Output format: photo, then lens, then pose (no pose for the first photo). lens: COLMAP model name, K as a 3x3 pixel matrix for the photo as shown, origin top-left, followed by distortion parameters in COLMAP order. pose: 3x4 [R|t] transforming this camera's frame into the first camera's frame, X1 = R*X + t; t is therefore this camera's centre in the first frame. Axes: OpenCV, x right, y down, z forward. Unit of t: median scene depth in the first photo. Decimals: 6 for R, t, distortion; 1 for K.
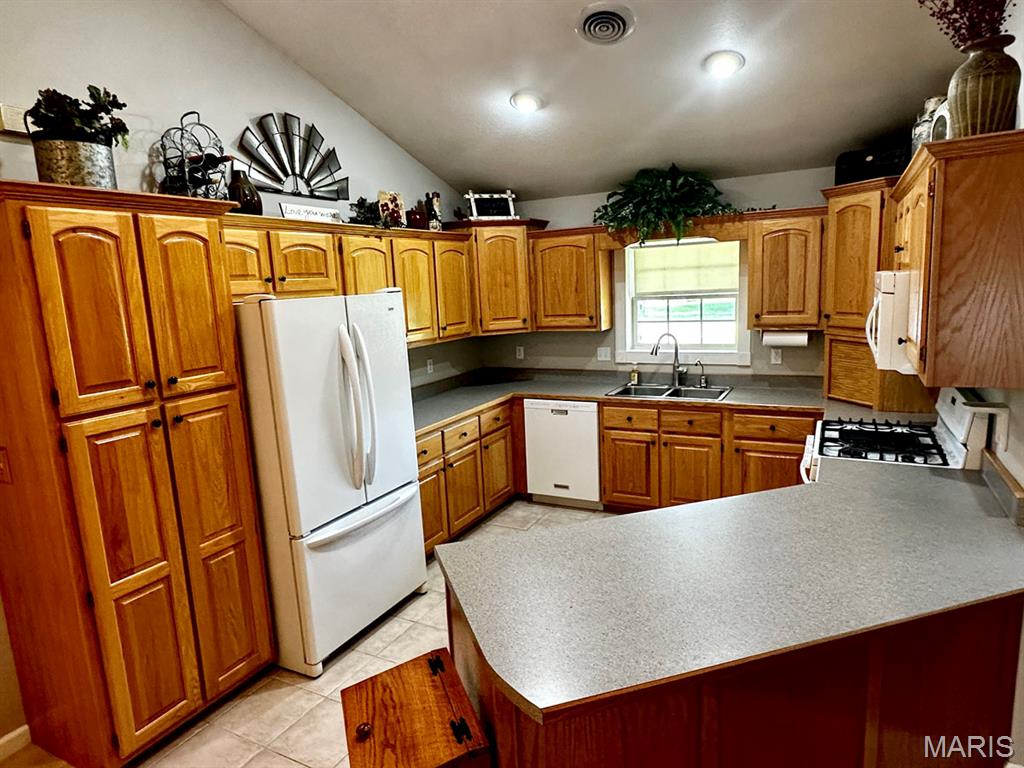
lens RADIAL K [[618.7, 0, 514.3], [0, 618.7, 388.2], [0, 0, 1]] dist [-0.004426, -0.000514]
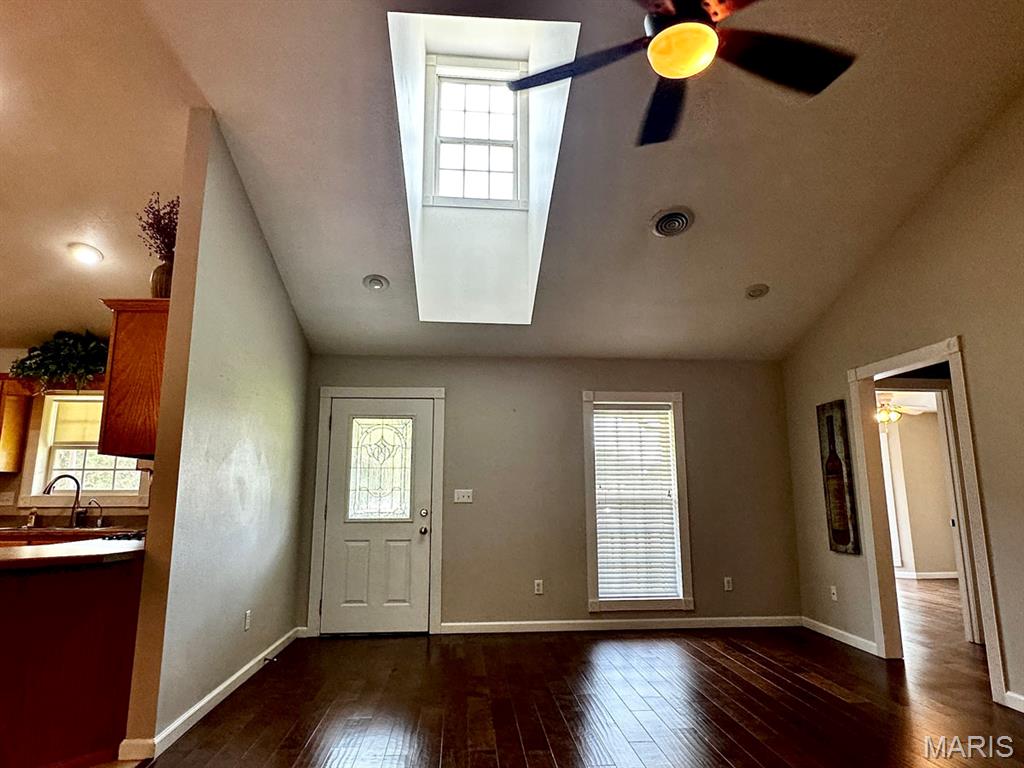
lens RADIAL K [[618.7, 0, 515.3], [0, 618.7, 383.8], [0, 0, 1]] dist [-0.004426, -0.000514]
pose [[0.841341, 0.144578, 0.520810, 0.344796], [0.053503, 0.936553, -0.346419, 0.190536], [-0.537850, 0.319321, 0.780225, -0.341176]]
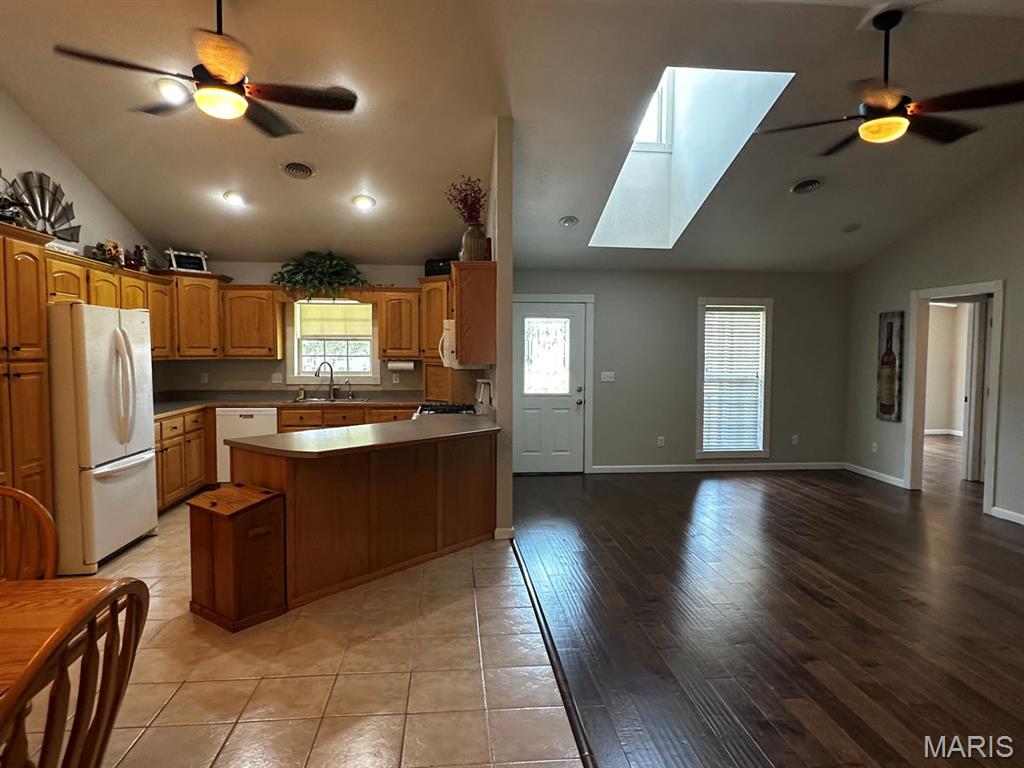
lens RADIAL K [[618.7, 0, 513.0], [0, 618.7, 384.9], [0, 0, 1]] dist [-0.004426, -0.000514]
pose [[0.832060, 0.022768, 0.554217, -0.207384], [0.049277, 0.992172, -0.114741, 0.165863], [-0.552492, 0.122782, 0.824426, -0.476051]]
